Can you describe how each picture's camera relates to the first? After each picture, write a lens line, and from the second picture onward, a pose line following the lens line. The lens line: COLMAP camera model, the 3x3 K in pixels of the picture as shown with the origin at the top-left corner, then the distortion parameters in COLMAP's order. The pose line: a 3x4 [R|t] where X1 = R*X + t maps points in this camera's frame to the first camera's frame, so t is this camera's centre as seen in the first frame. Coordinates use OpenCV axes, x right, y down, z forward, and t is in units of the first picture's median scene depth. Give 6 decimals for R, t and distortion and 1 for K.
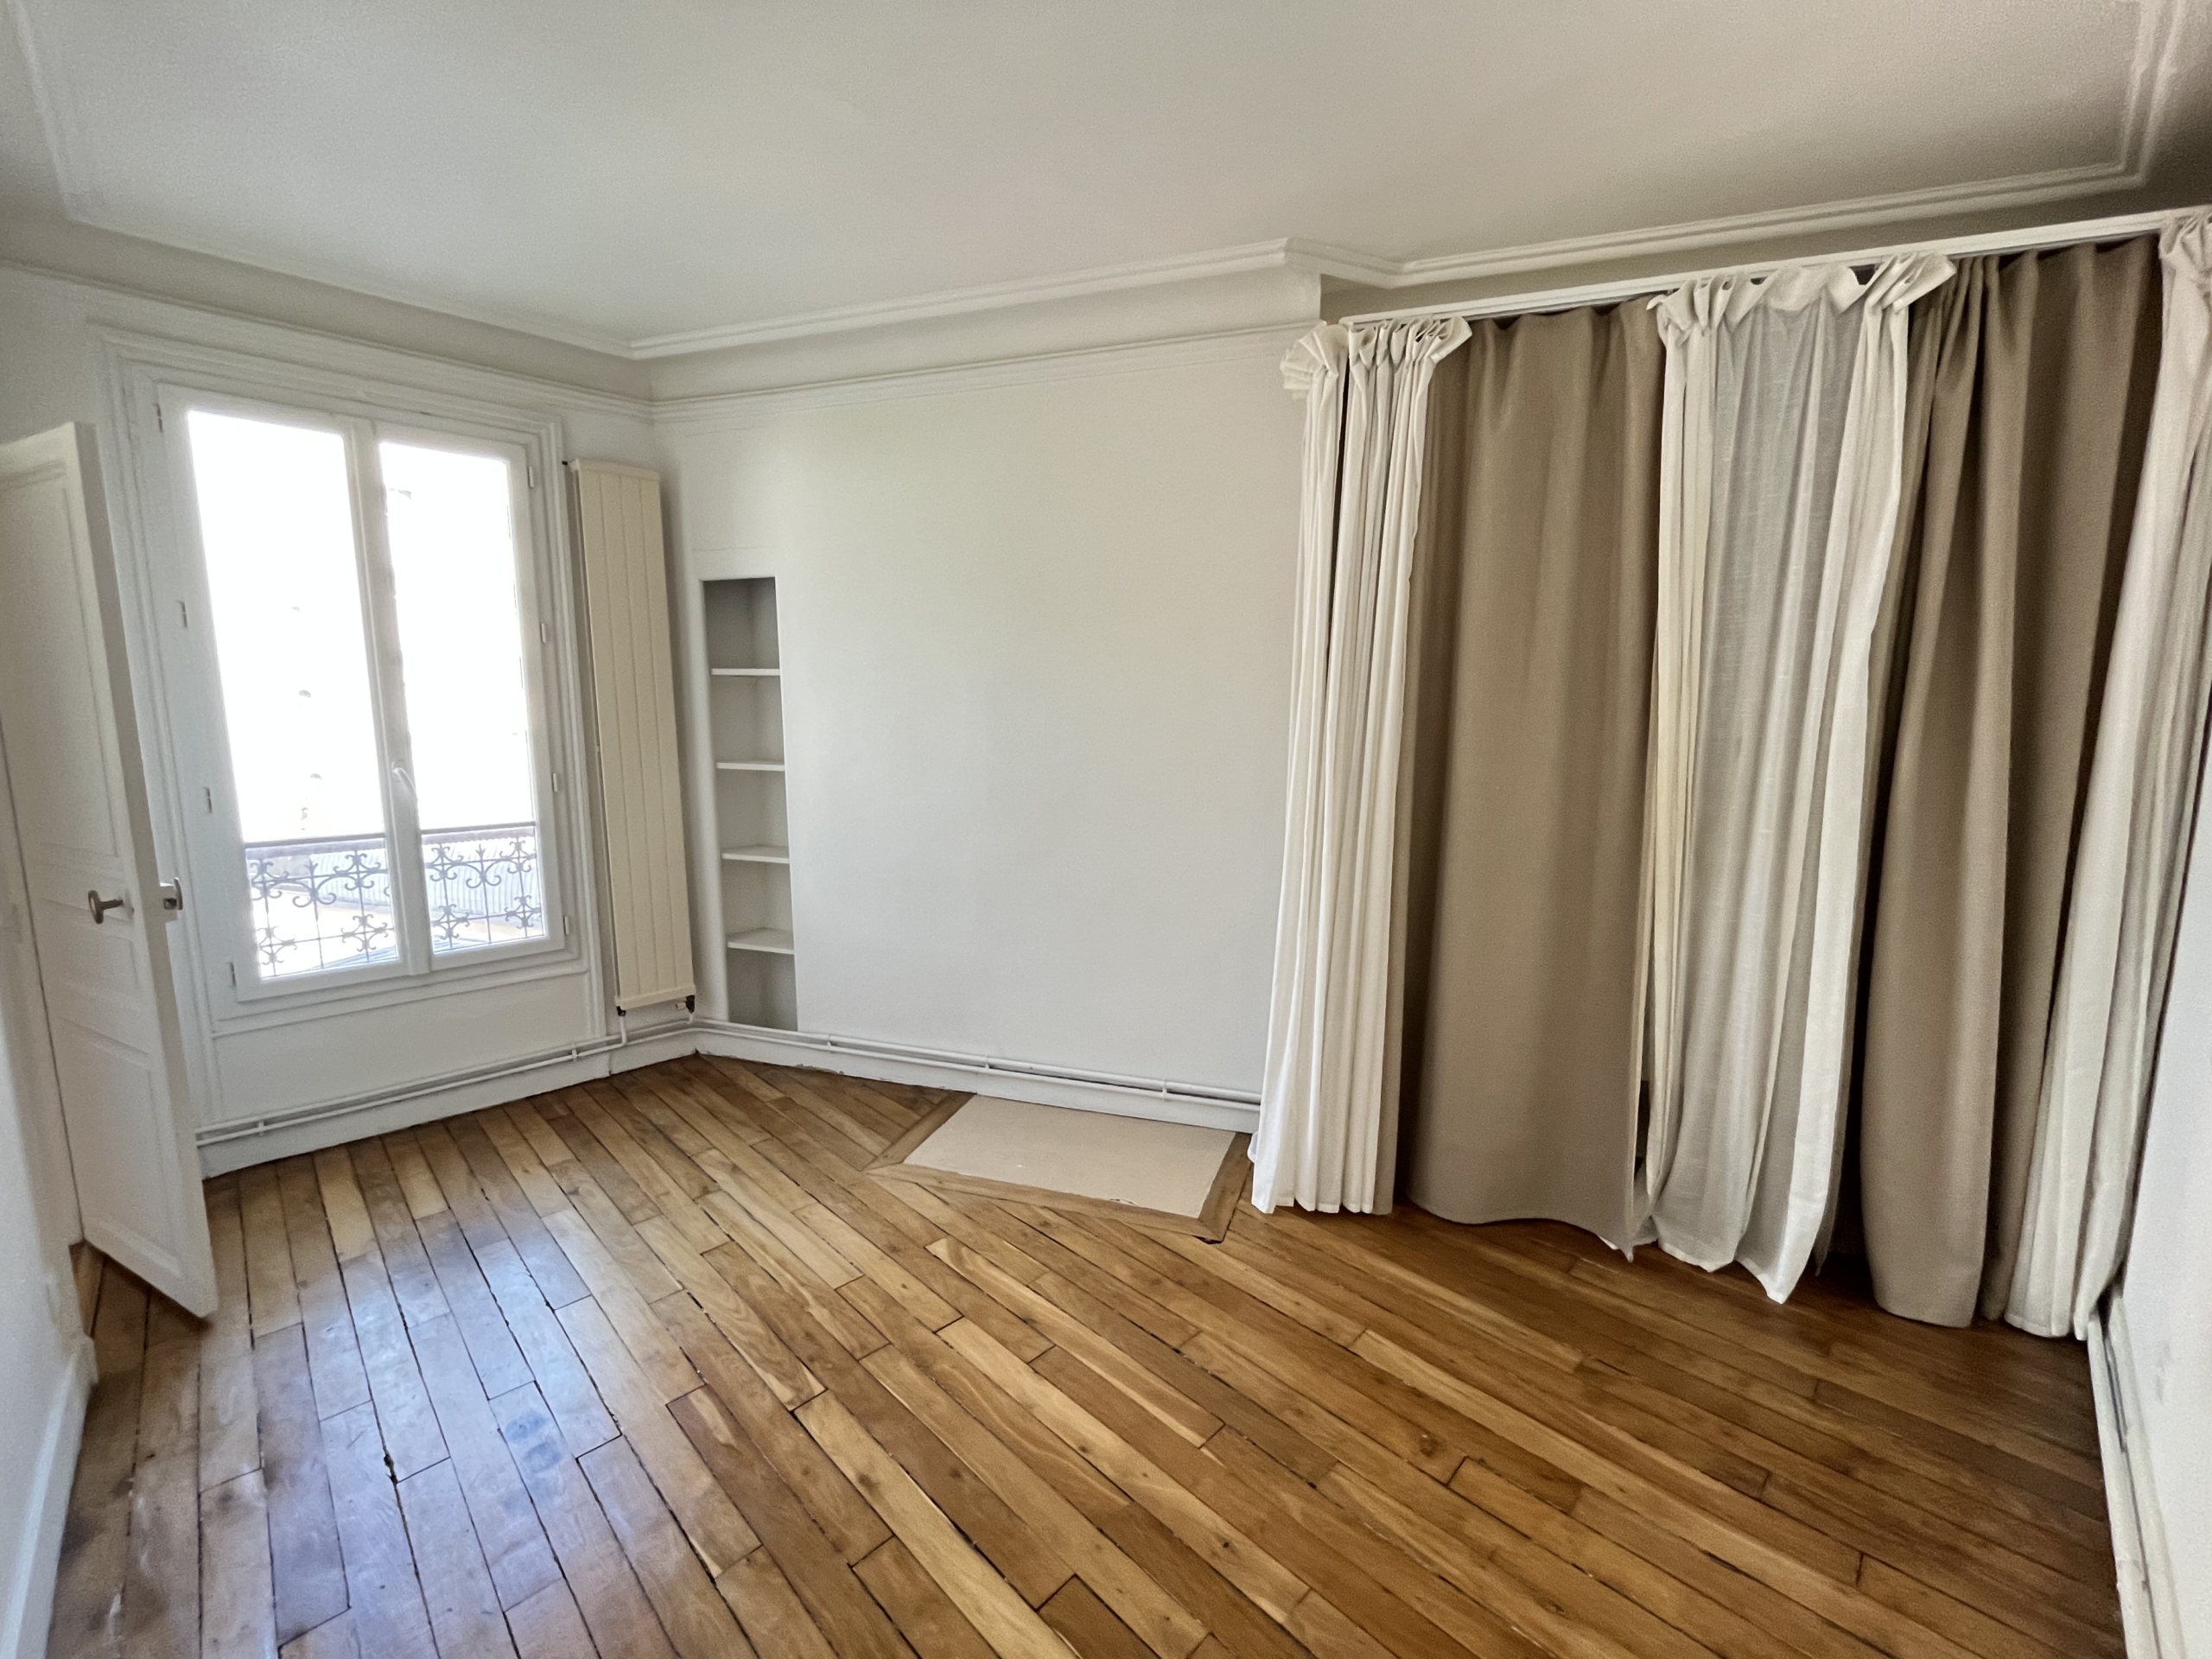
lens RADIAL K [[894.4, 0, 1108.1], [0, 894.4, 835.4], [0, 0, 1]] dist [-0.000357, 0.000251]
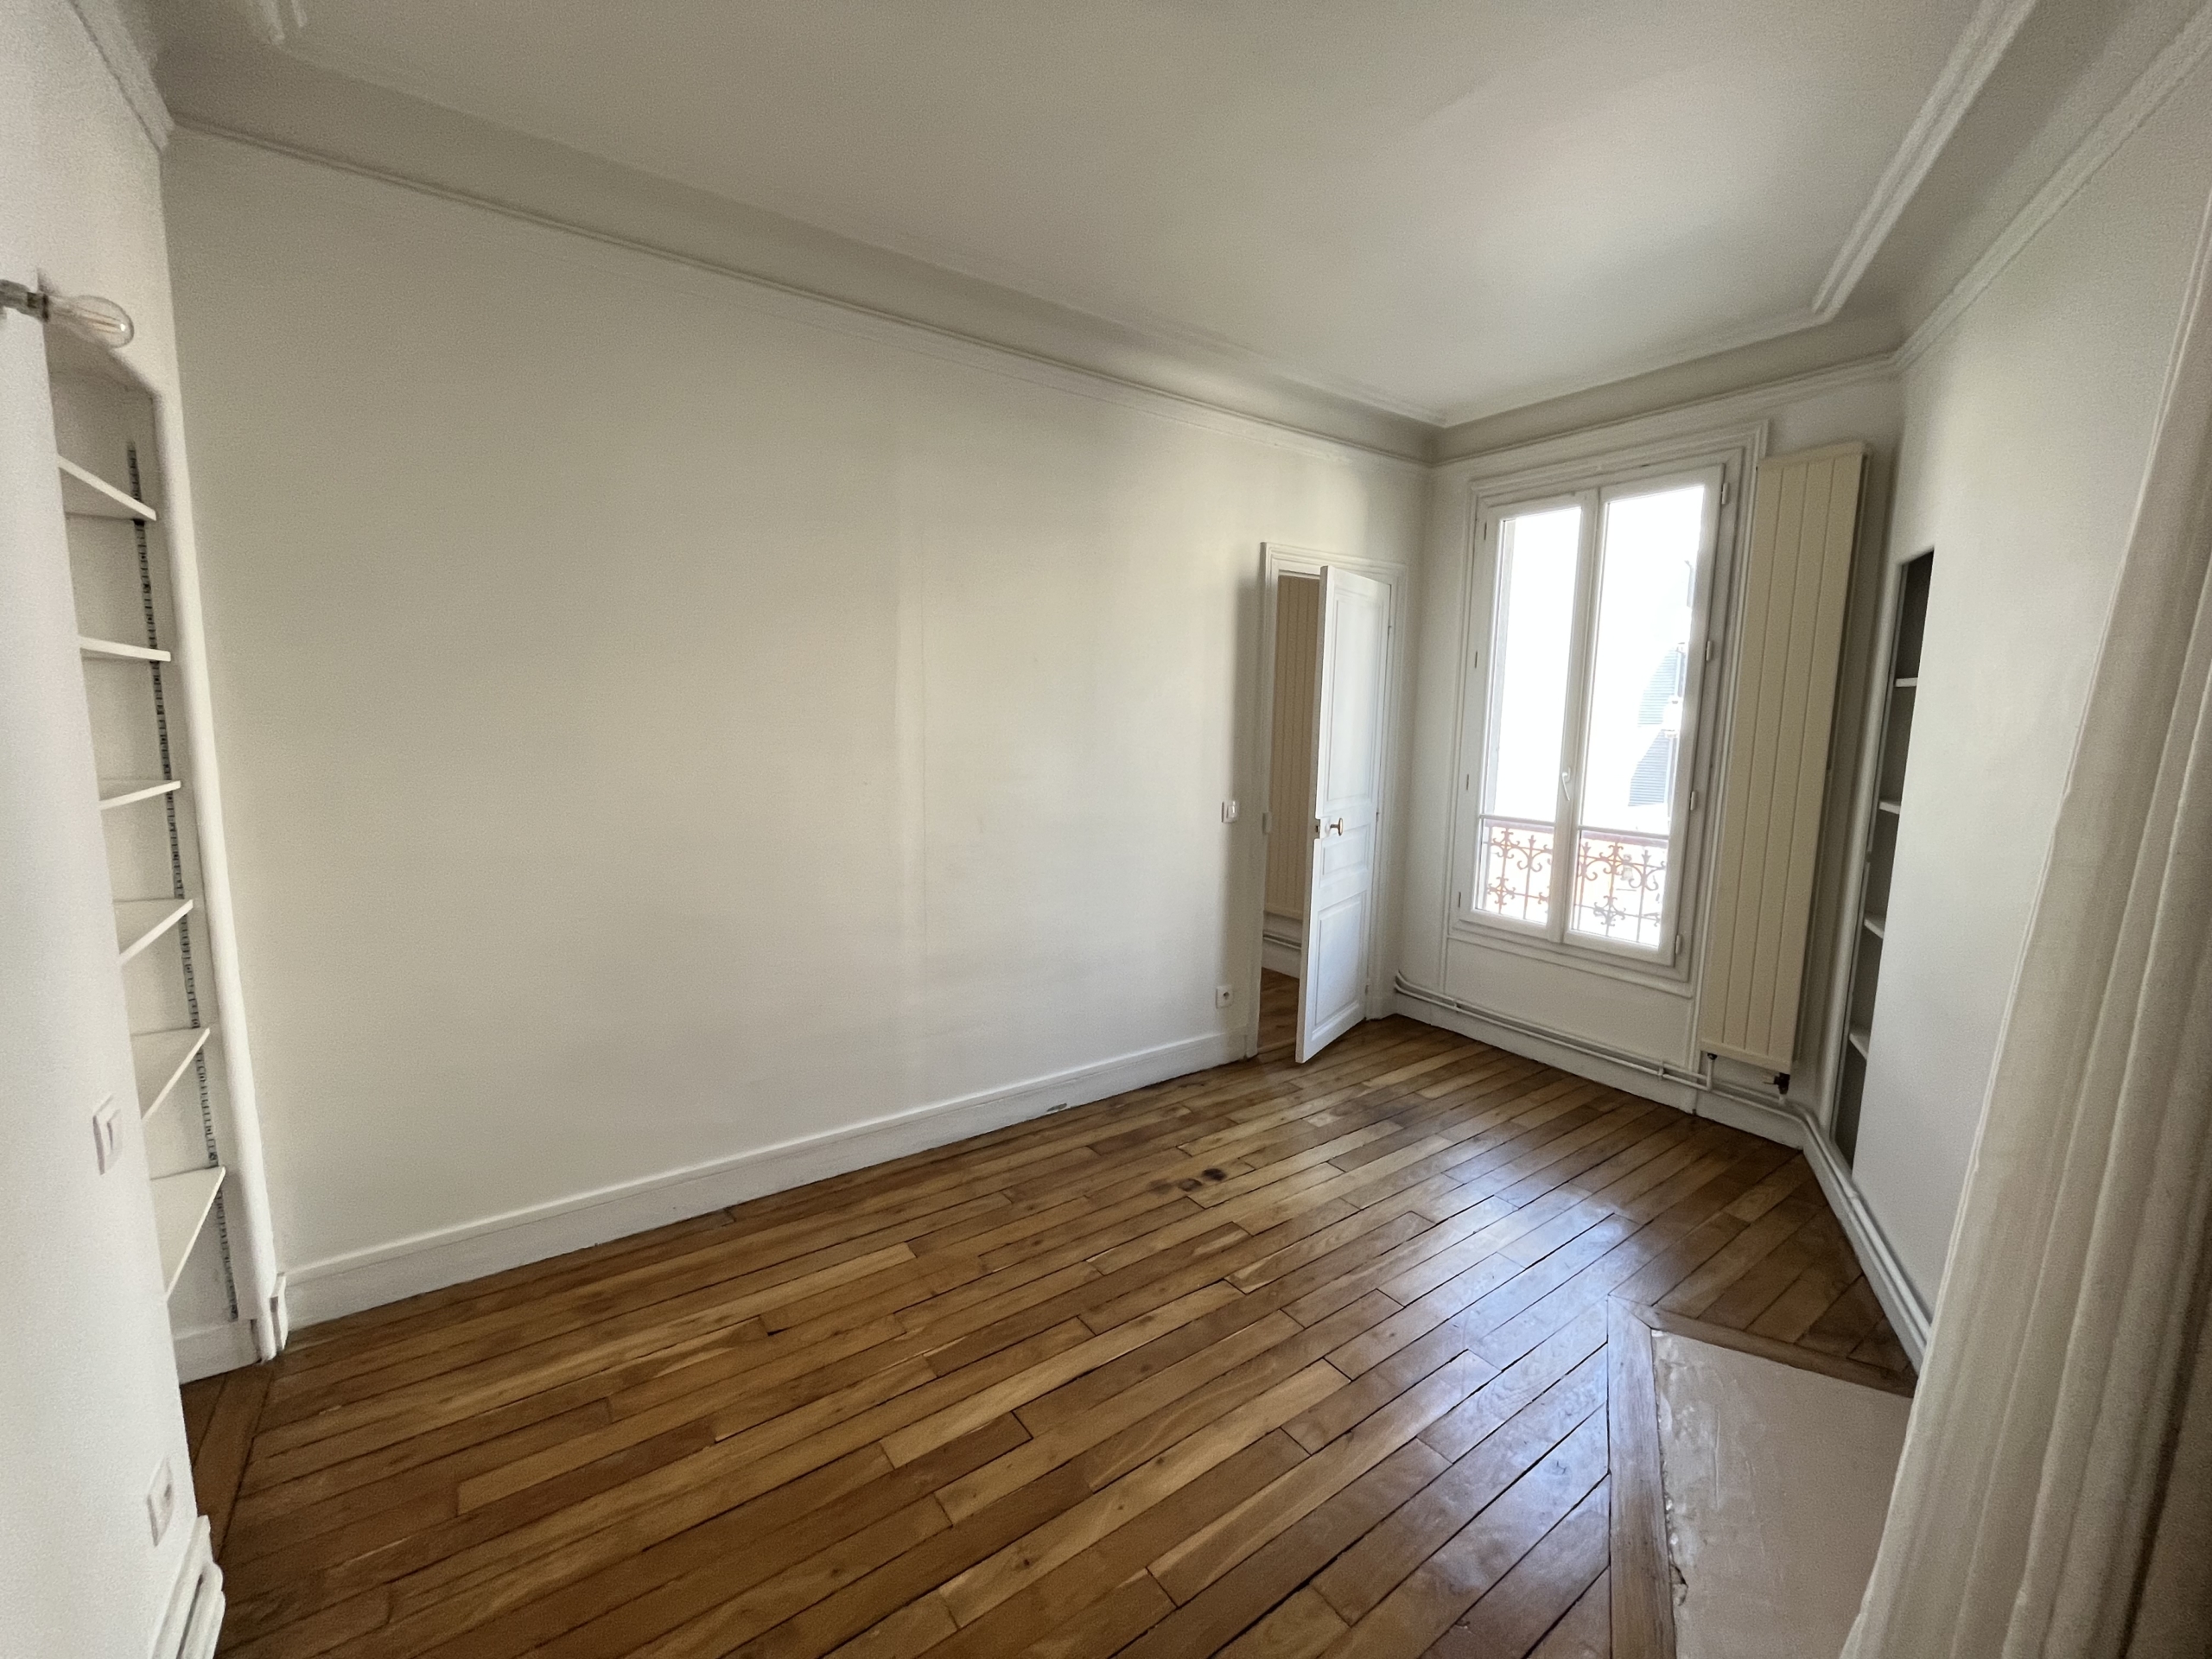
lens RADIAL K [[894.4, 0, 1100.2], [0, 894.4, 828.3], [0, 0, 1]] dist [-0.000357, 0.000251]
pose [[-0.159529, 0.125520, -0.979181, 0.527150], [-0.158331, 0.975790, 0.150881, -0.084829], [0.974414, 0.179104, -0.135793, 0.572793]]
